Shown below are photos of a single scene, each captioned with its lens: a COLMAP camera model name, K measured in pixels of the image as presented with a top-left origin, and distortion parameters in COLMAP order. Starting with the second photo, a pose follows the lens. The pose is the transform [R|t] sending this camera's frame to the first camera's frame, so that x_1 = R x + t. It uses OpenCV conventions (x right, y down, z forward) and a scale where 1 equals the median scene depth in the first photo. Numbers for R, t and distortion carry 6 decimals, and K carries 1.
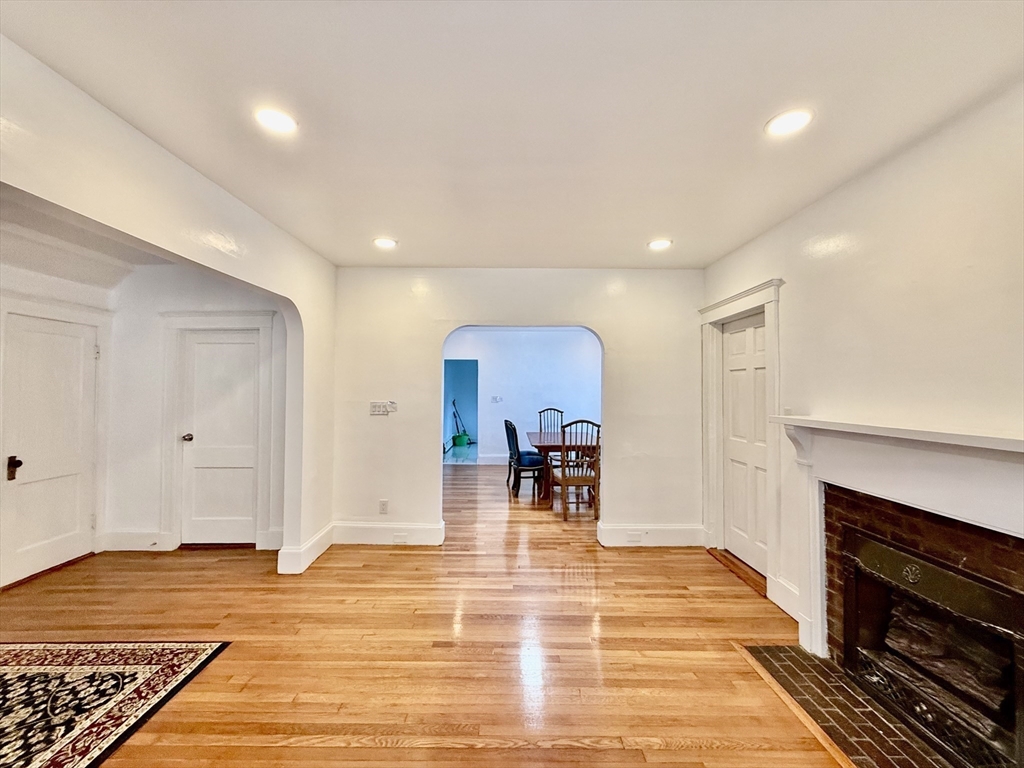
lens RADIAL K [[407.1, 0, 508.3], [0, 407.1, 383.9], [0, 0, 1]] dist [-0.001791, 0.000090]
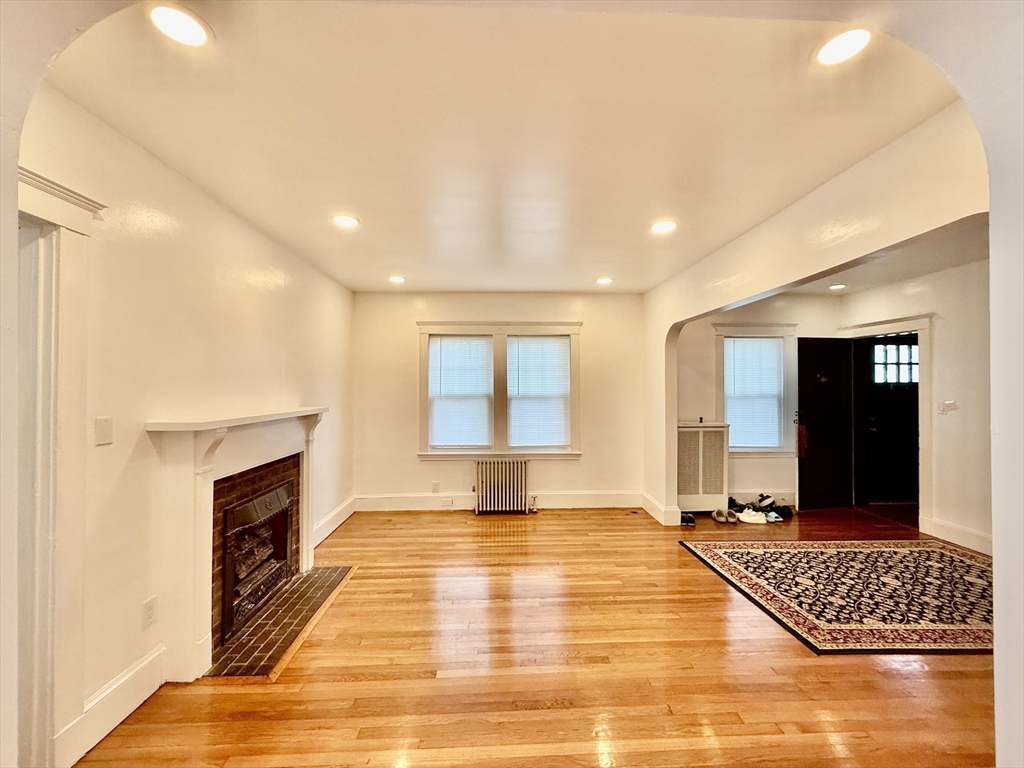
lens RADIAL K [[407.1, 0, 508.7], [0, 407.1, 381.7], [0, 0, 1]] dist [-0.001791, 0.000090]
pose [[-0.999228, -0.004591, -0.039024, 0.094076], [-0.003355, 0.999492, -0.031680, 0.026994], [0.039149, -0.031525, -0.998736, 2.113421]]
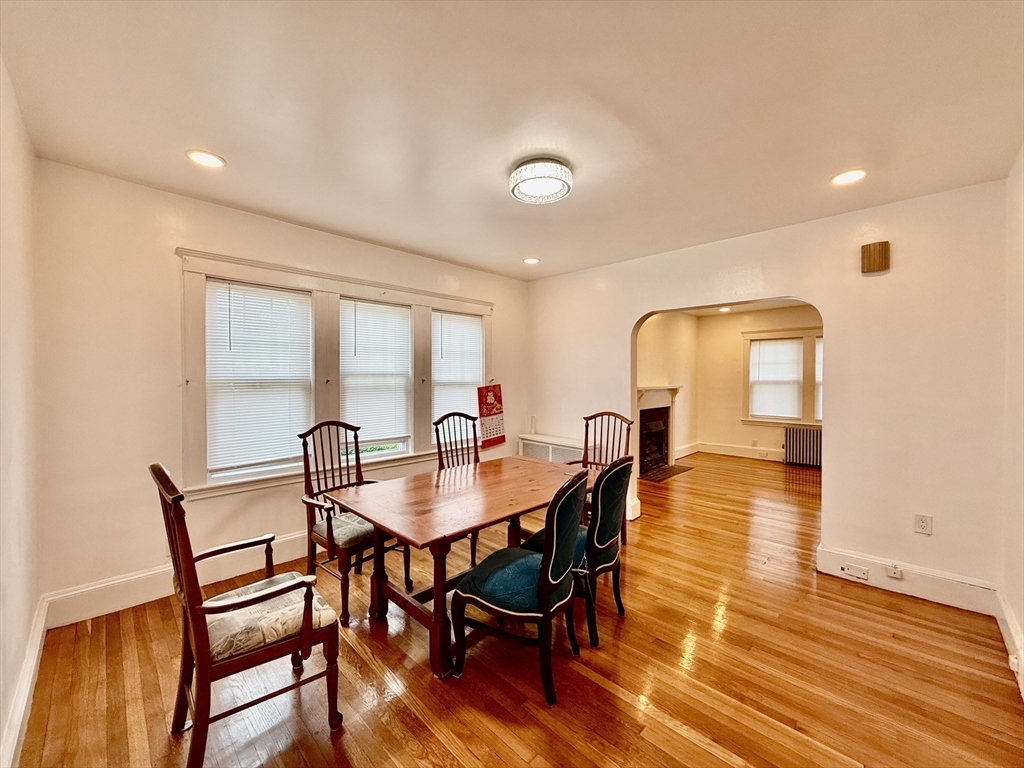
lens RADIAL K [[407.1, 0, 511.6], [0, 407.1, 387.2], [0, 0, 1]] dist [-0.001791, 0.000090]
pose [[-0.707362, -0.014800, 0.706696, -0.548007], [-0.013033, 0.999884, 0.007895, 0.083215], [-0.706731, -0.003626, -0.707473, 3.639293]]
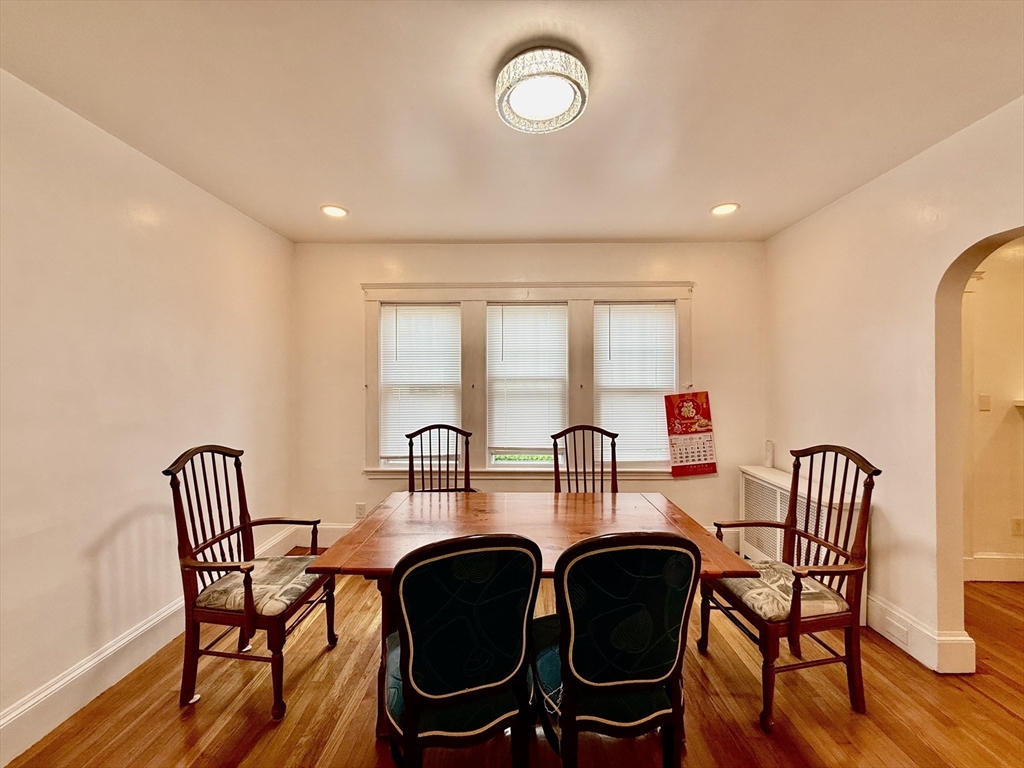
lens RADIAL K [[407.1, 0, 510.9], [0, 407.1, 388.7], [0, 0, 1]] dist [-0.001791, 0.000090]
pose [[0.025211, -0.012908, 0.999599, -0.564852], [-0.018571, 0.999738, 0.013378, 0.066490], [-0.999510, -0.018900, 0.024965, 2.840206]]
